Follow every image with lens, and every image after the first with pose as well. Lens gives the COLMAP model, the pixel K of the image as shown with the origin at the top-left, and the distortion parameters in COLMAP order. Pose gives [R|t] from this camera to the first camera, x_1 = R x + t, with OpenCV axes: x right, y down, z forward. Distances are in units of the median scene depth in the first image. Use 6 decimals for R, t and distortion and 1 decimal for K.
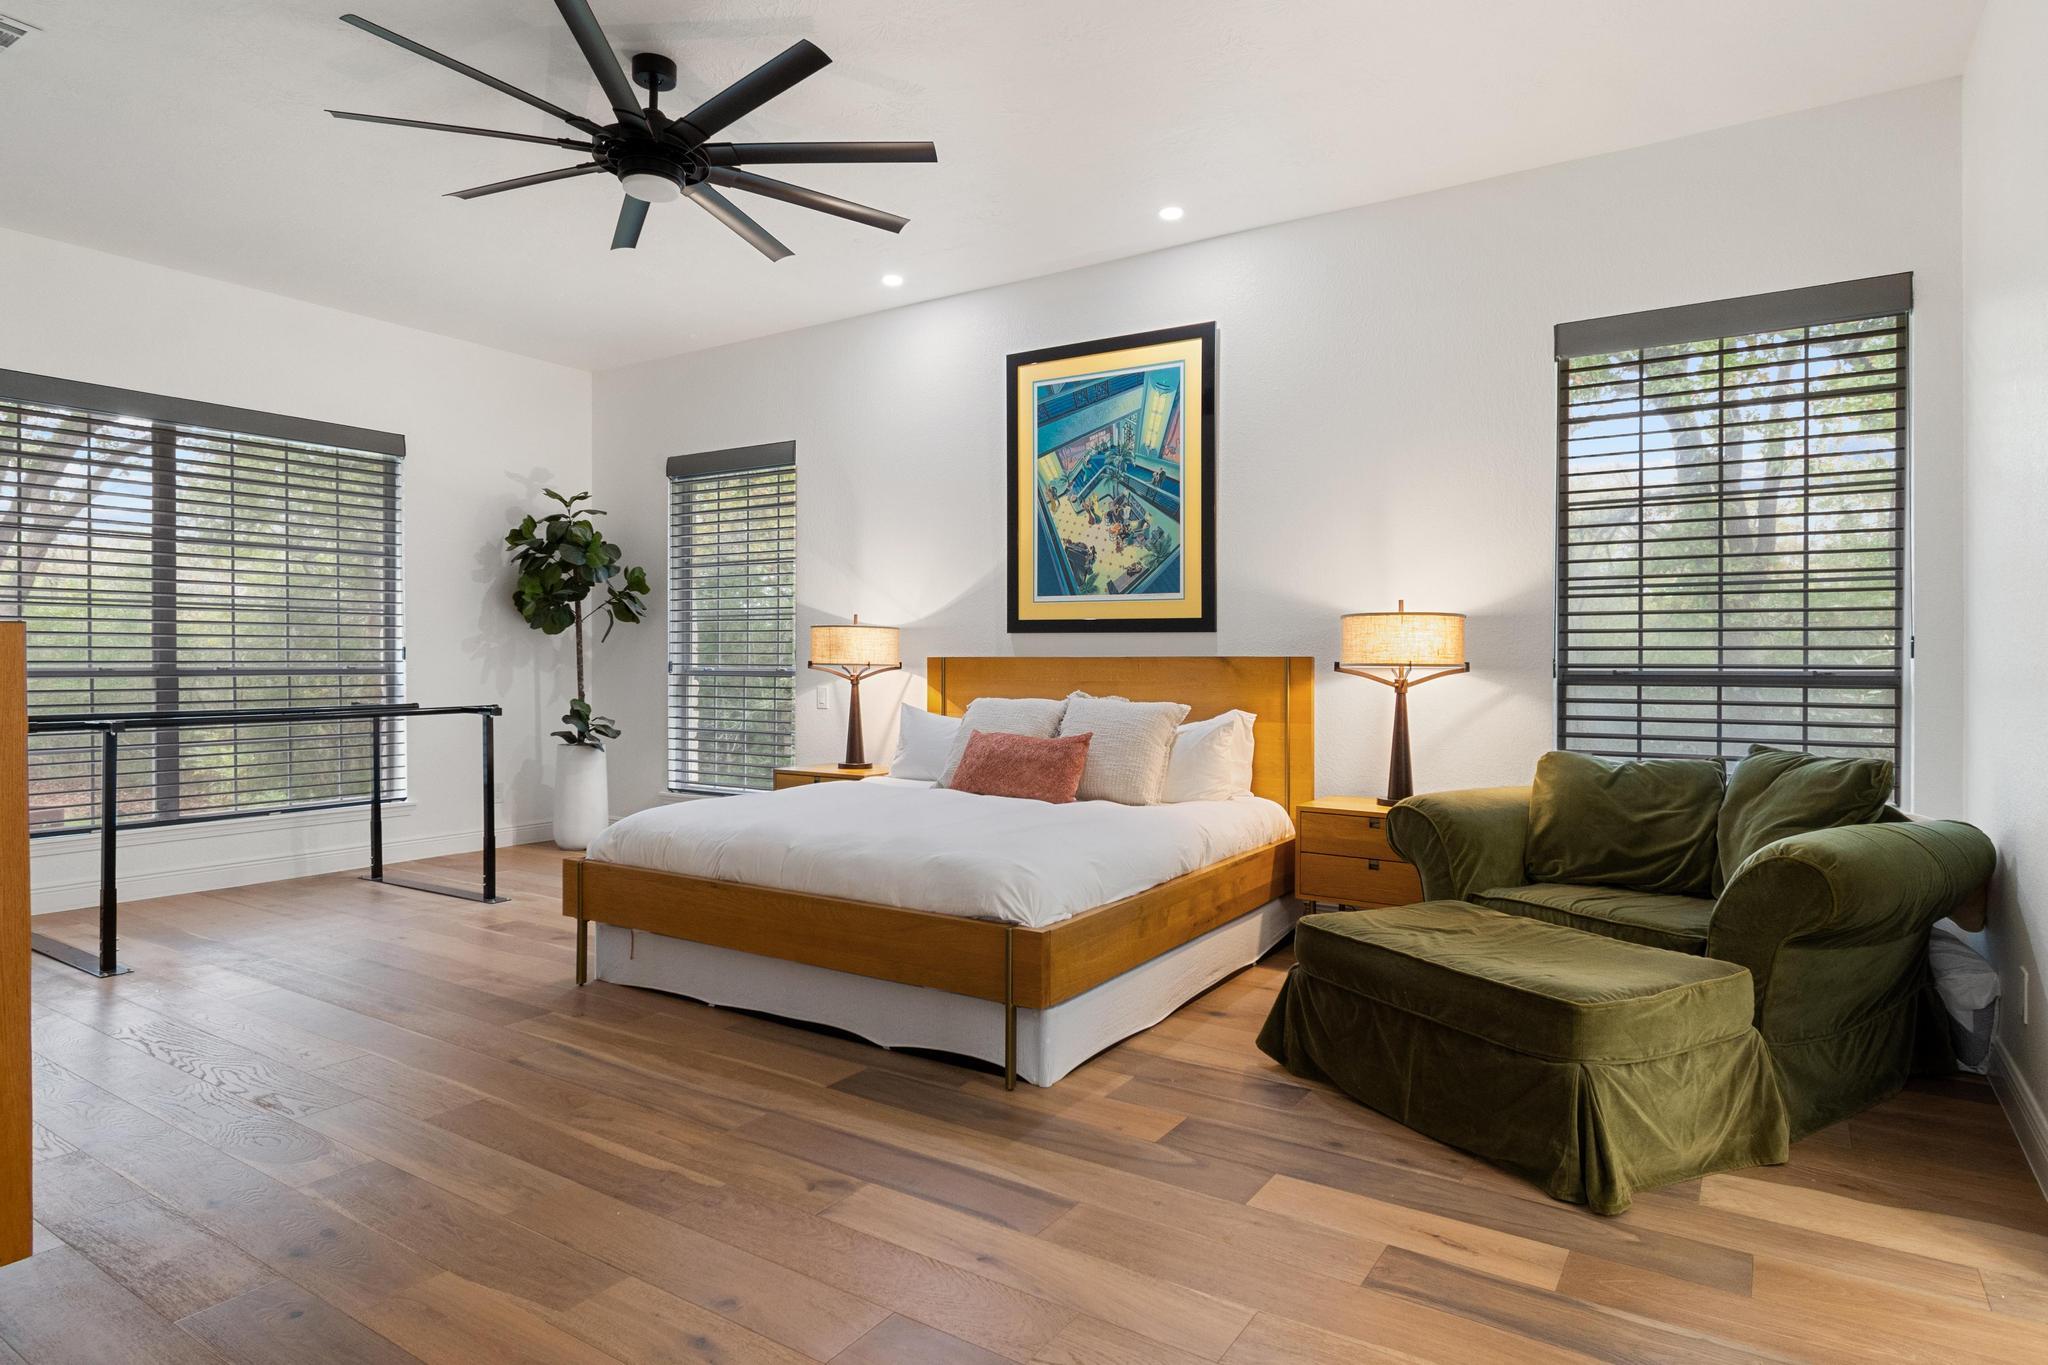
lens RADIAL K [[1144.7, 0, 1029.1], [0, 1144.7, 653.4], [0, 0, 1]] dist [0.003506, 0.000548]
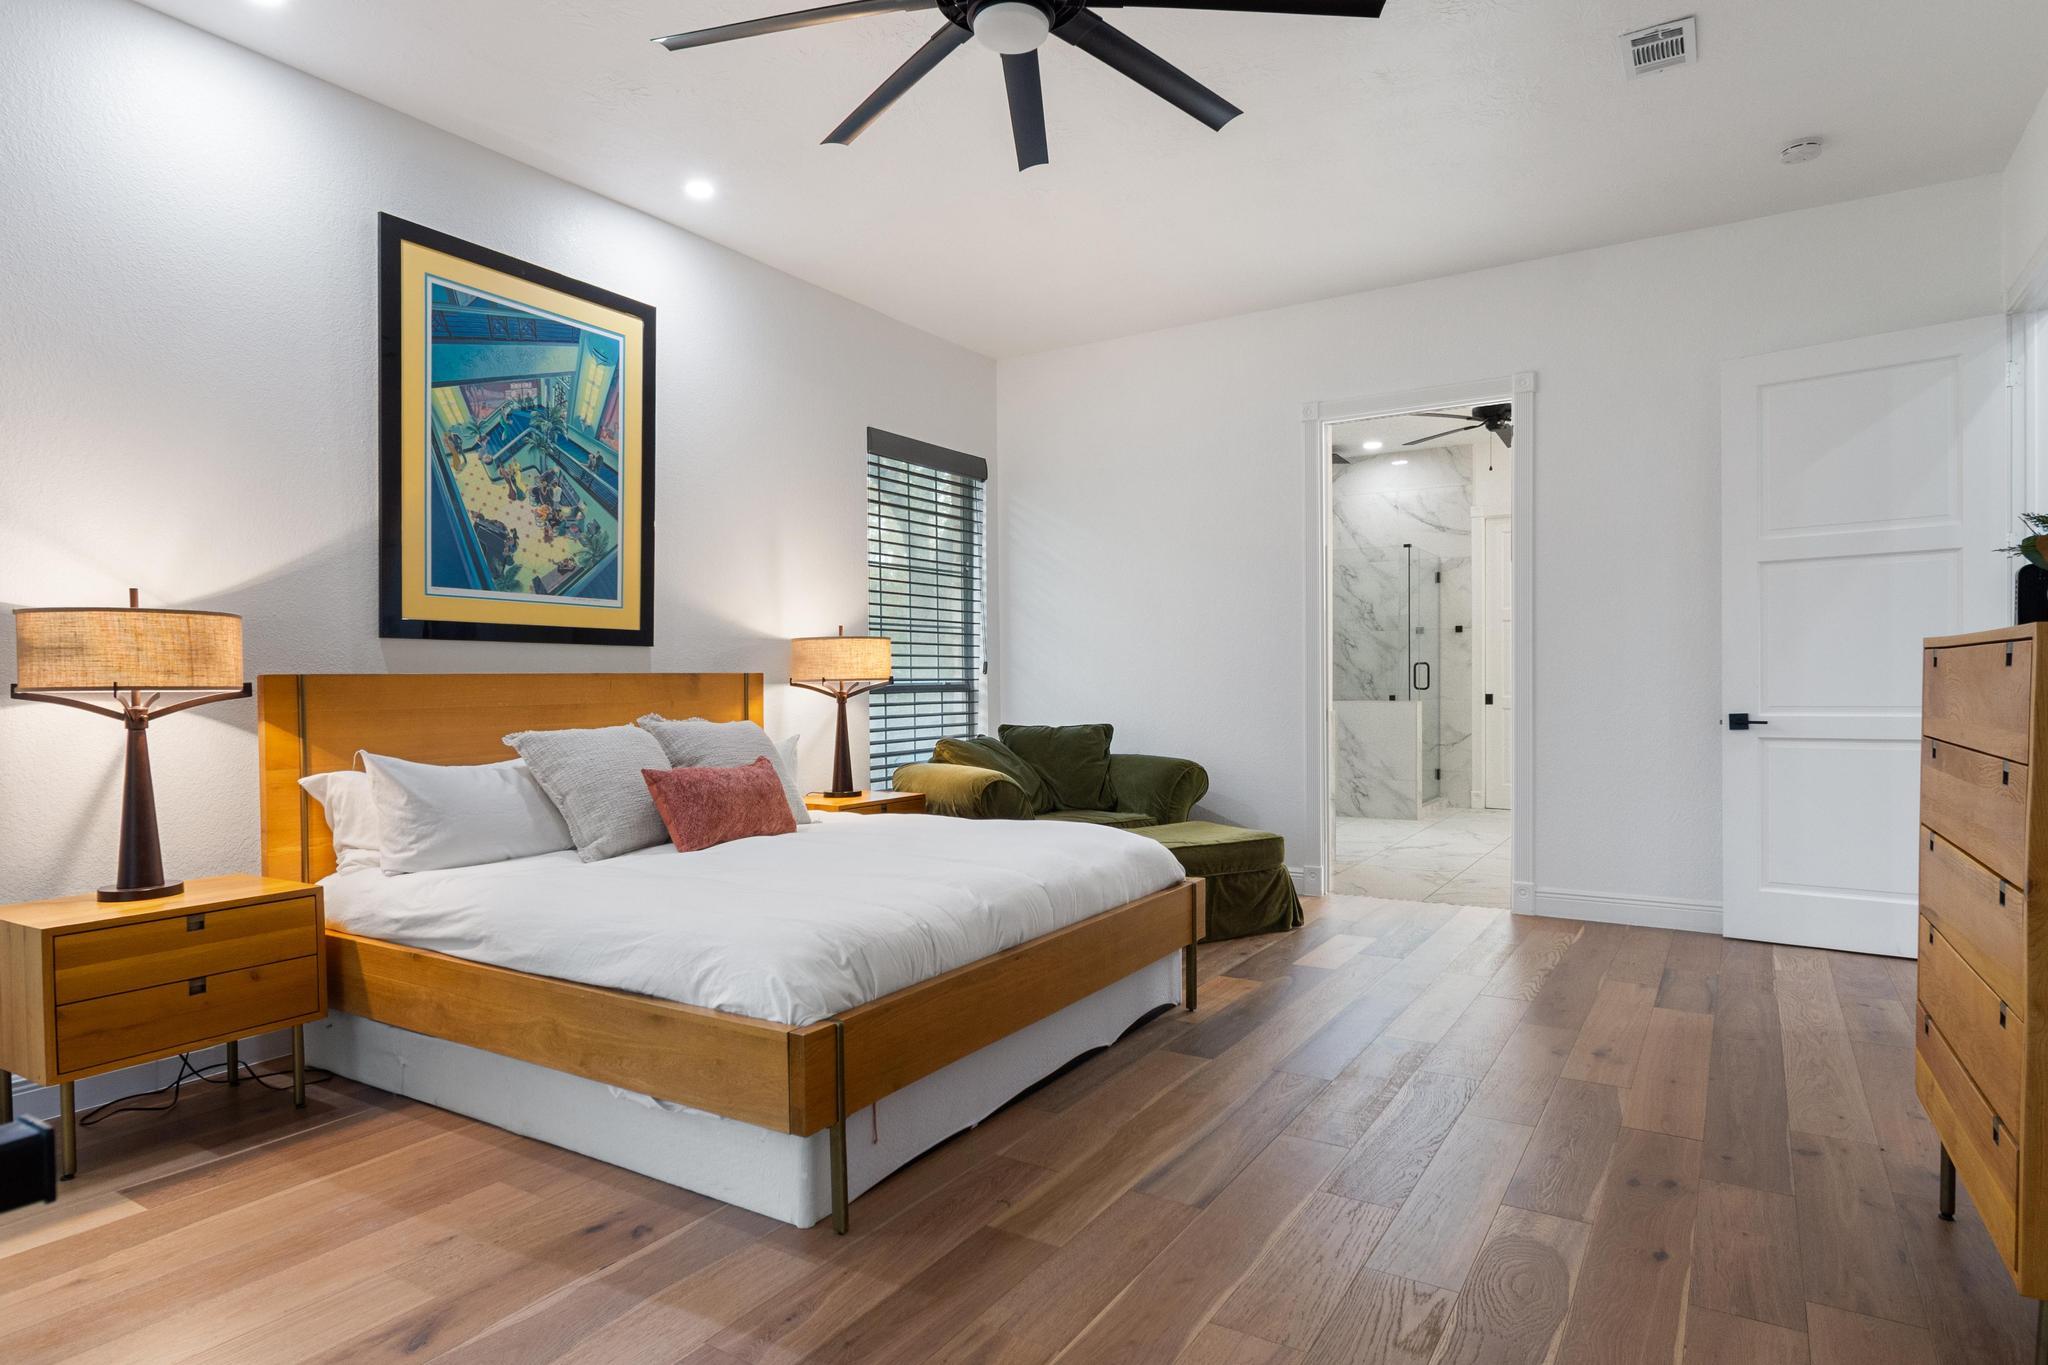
lens RADIAL K [[1141.5, 0, 1033.6], [0, 1141.5, 682.2], [0, 0, 1]] dist [0.003075, 0.000272]
pose [[-0.022252, -0.004585, 0.999742, -0.720110], [0.004242, 0.999980, 0.004681, 0.006575], [-0.999743, 0.004345, -0.022232, 0.679608]]
